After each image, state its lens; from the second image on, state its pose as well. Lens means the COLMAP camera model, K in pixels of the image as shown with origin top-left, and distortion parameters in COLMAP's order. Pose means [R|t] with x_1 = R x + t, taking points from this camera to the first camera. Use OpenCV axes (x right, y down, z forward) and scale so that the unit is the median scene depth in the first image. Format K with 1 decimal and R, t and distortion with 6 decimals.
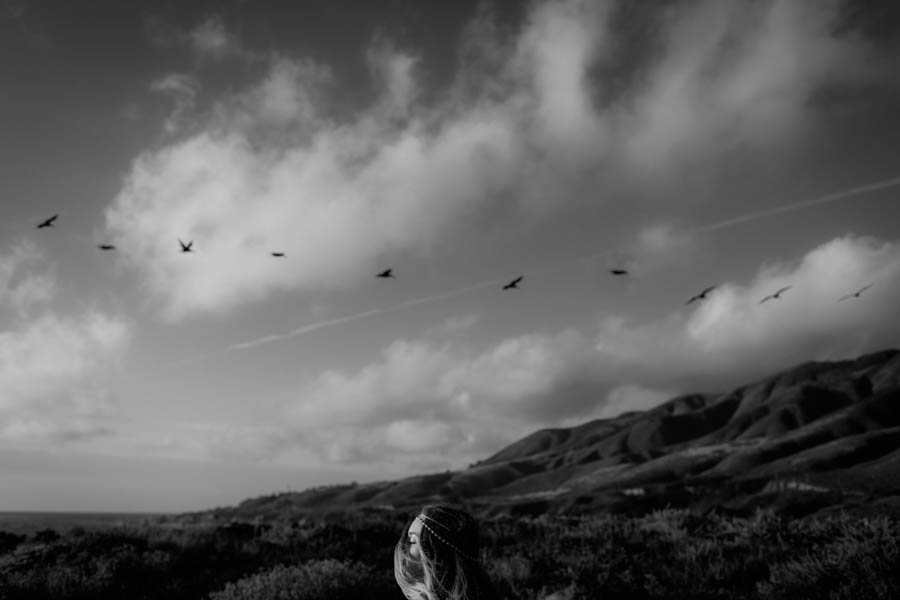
lens RADIAL K [[856.1, 0, 450.0], [0, 856.1, 300.0], [0, 0, 1]] dist [0.003923, -0.012809]
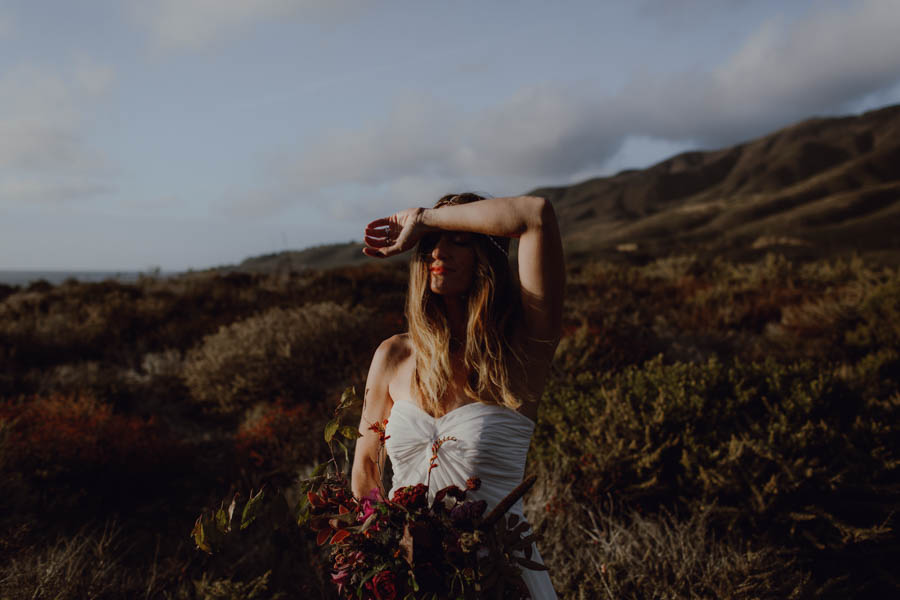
lens RADIAL K [[856.1, 0, 450.0], [0, 856.1, 300.0], [0, 0, 1]] dist [0.003923, -0.012809]
pose [[0.999981, -0.005266, 0.003309, -0.004584], [0.004148, 0.961150, 0.275997, 0.022838], [-0.004634, -0.275978, 0.961153, 0.051388]]
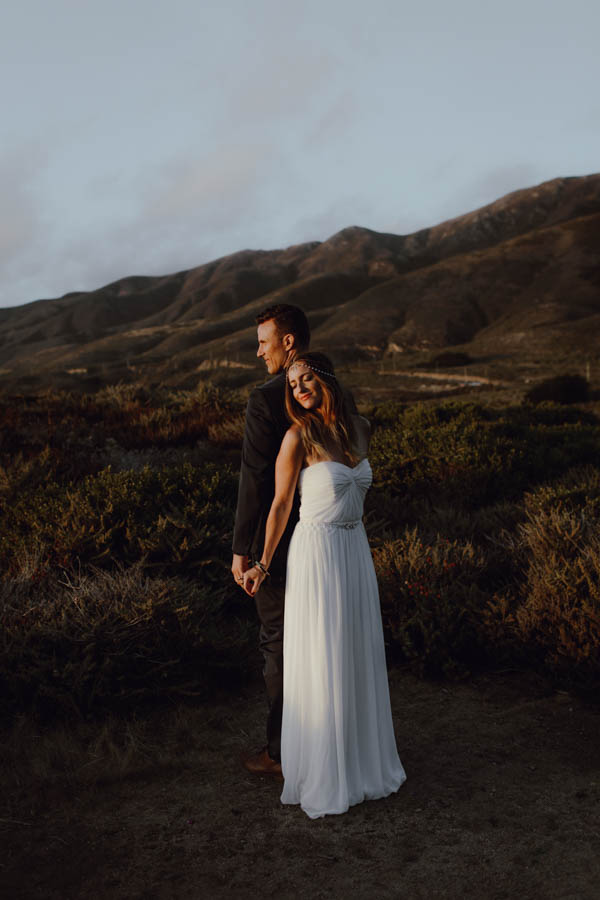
lens RADIAL K [[856.1, 0, 300.0], [0, 856.1, 450.0], [0, 0, 1]] dist [0.003923, -0.012809]
pose [[0.895779, -0.054797, 0.441109, -0.029901], [-0.083288, 0.954104, 0.287660, -0.009840], [-0.436627, -0.294419, 0.850103, -0.057790]]
